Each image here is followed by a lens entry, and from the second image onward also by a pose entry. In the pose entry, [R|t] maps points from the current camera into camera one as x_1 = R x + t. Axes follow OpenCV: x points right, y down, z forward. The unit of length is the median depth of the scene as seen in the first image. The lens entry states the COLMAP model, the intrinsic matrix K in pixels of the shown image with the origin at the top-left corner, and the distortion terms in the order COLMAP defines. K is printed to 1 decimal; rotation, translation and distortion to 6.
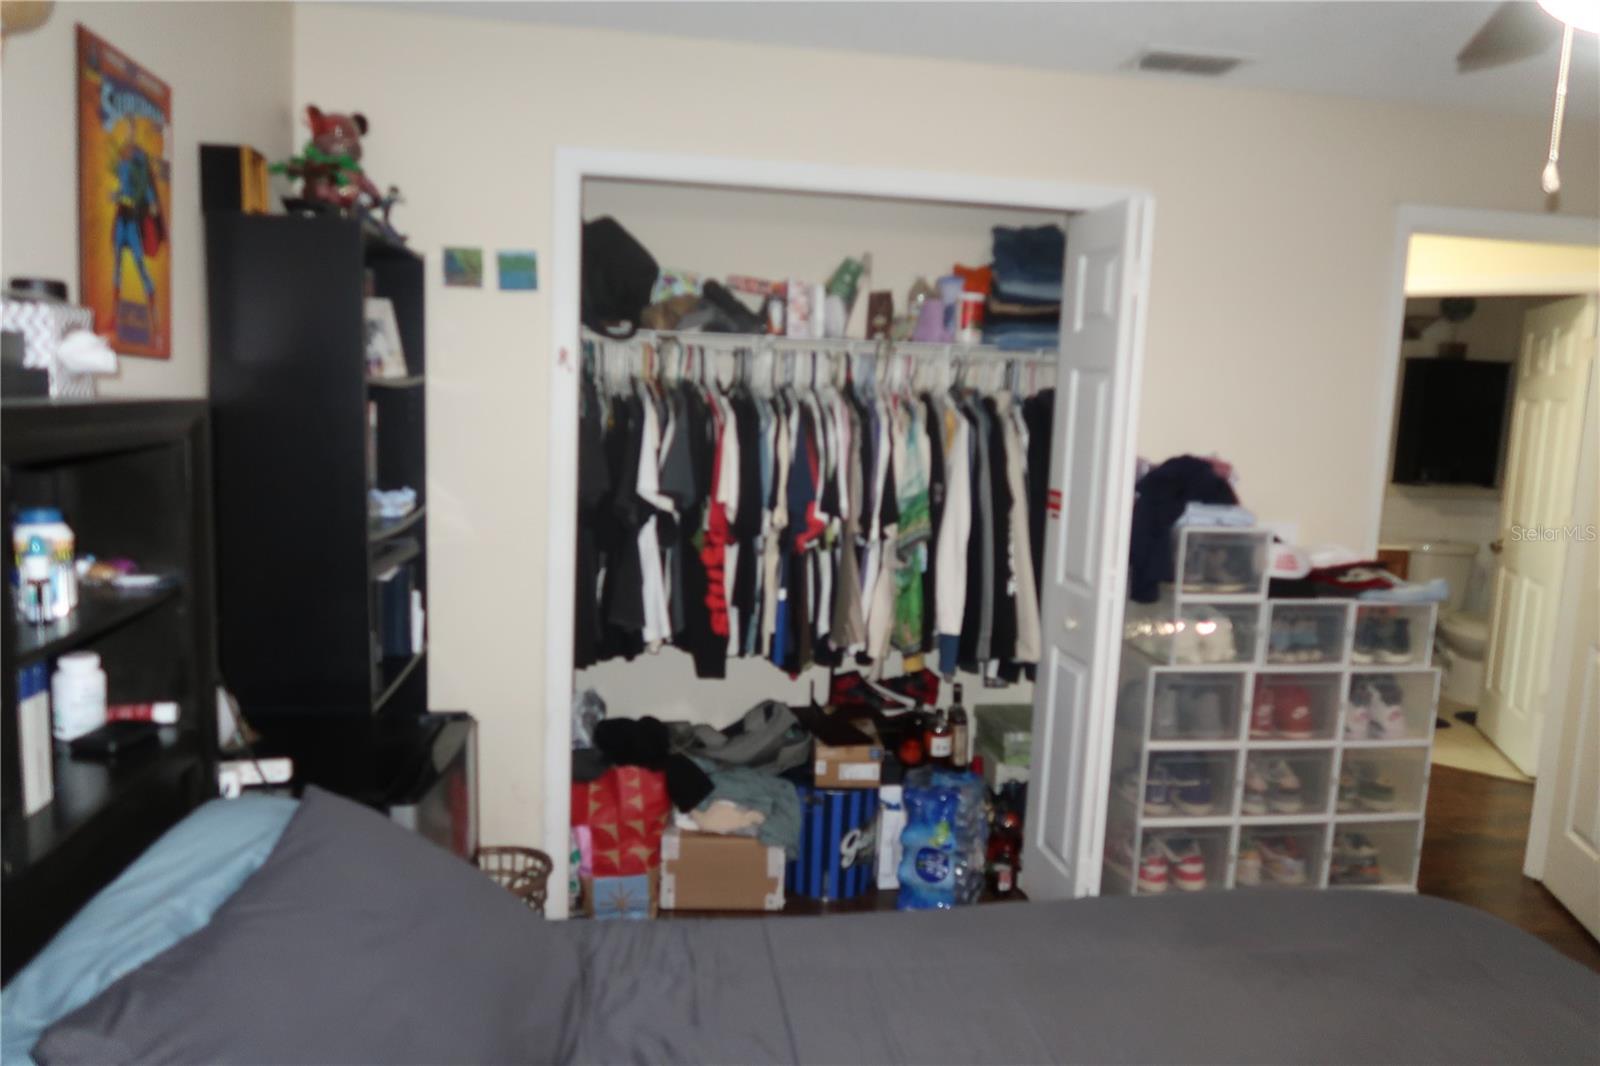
lens RADIAL K [[1112.4, 0, 800.0], [0, 1112.4, 533.0], [0, 0, 1]] dist [0.000542, 0.002254]
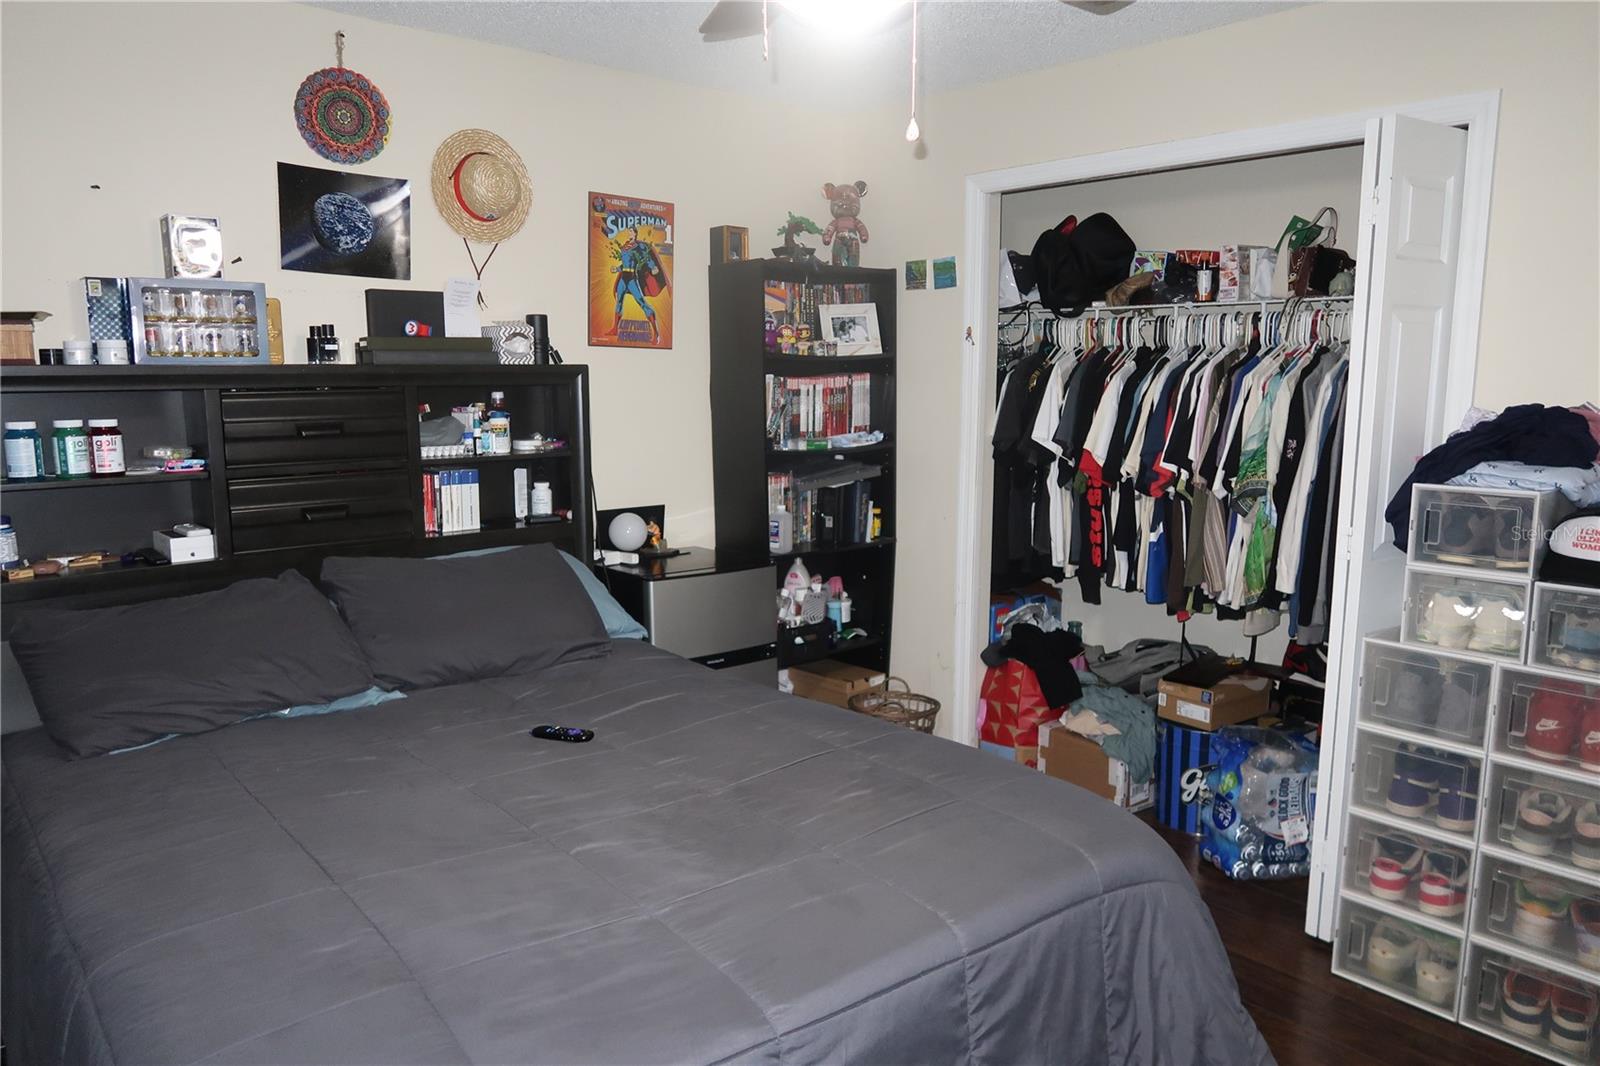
lens RADIAL K [[1112.4, 0, 800.0], [0, 1112.4, 533.0], [0, 0, 1]] dist [0.000542, 0.002254]
pose [[0.537872, 0.086057, -0.838623, 0.772645], [-0.087968, 0.995075, 0.045691, 0.033115], [0.838424, 0.049196, 0.542793, 0.116356]]
